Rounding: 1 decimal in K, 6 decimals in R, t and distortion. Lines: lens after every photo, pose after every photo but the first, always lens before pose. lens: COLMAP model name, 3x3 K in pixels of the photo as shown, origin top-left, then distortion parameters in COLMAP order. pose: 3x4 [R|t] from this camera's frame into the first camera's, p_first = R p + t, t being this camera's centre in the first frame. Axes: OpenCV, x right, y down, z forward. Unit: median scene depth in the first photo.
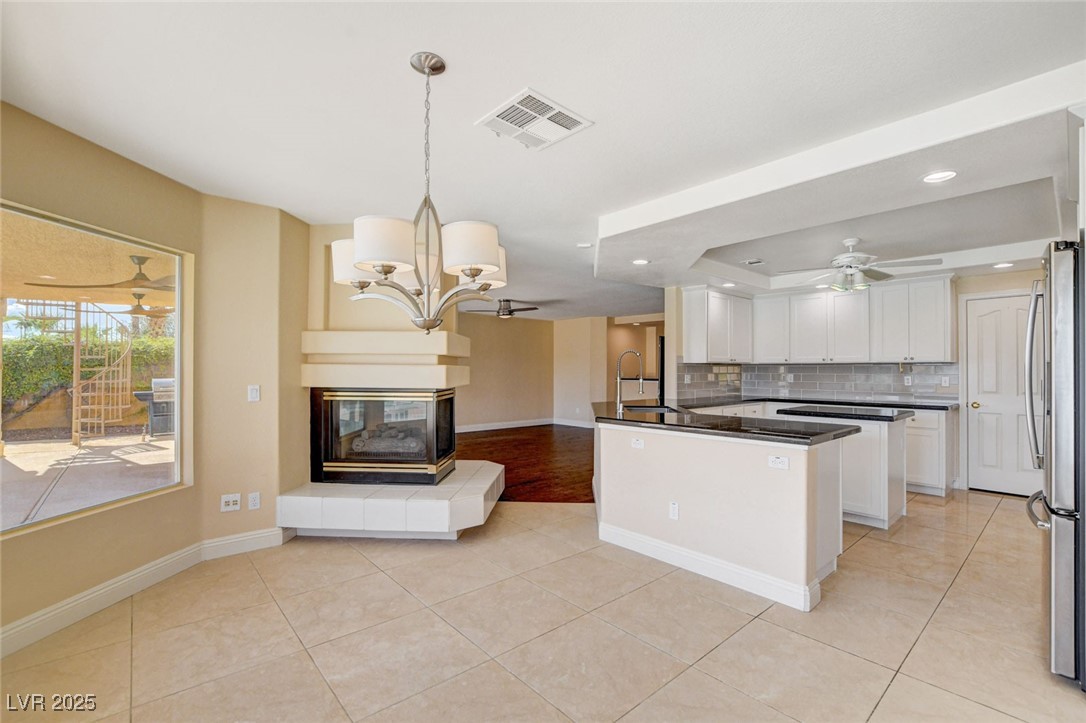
lens RADIAL K [[477.4, 0, 543.2], [0, 477.4, 364.4], [0, 0, 1]] dist [-0.026166, 0.000501]
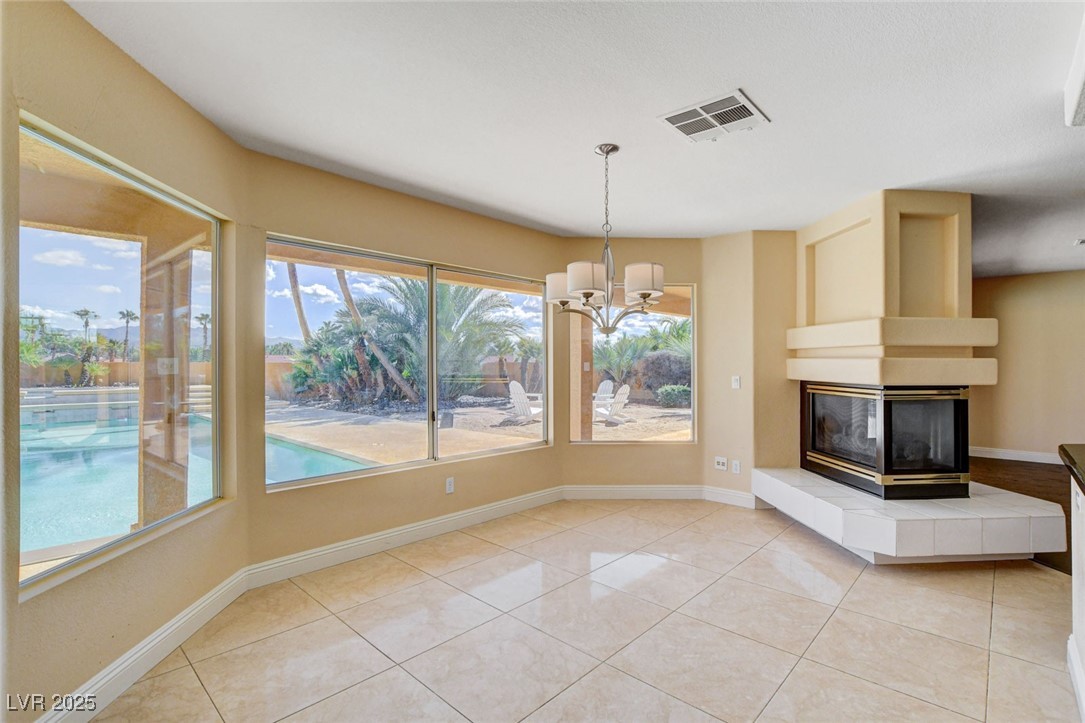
lens RADIAL K [[496.7, 0, 545.5], [0, 496.7, 361.2], [0, 0, 1]] dist [-0.025170, -0.000310]
pose [[0.107356, -0.008580, -0.994184, 0.605957], [0.005950, 0.999950, -0.007987, 0.011104], [0.994203, -0.005058, 0.107401, 0.320291]]
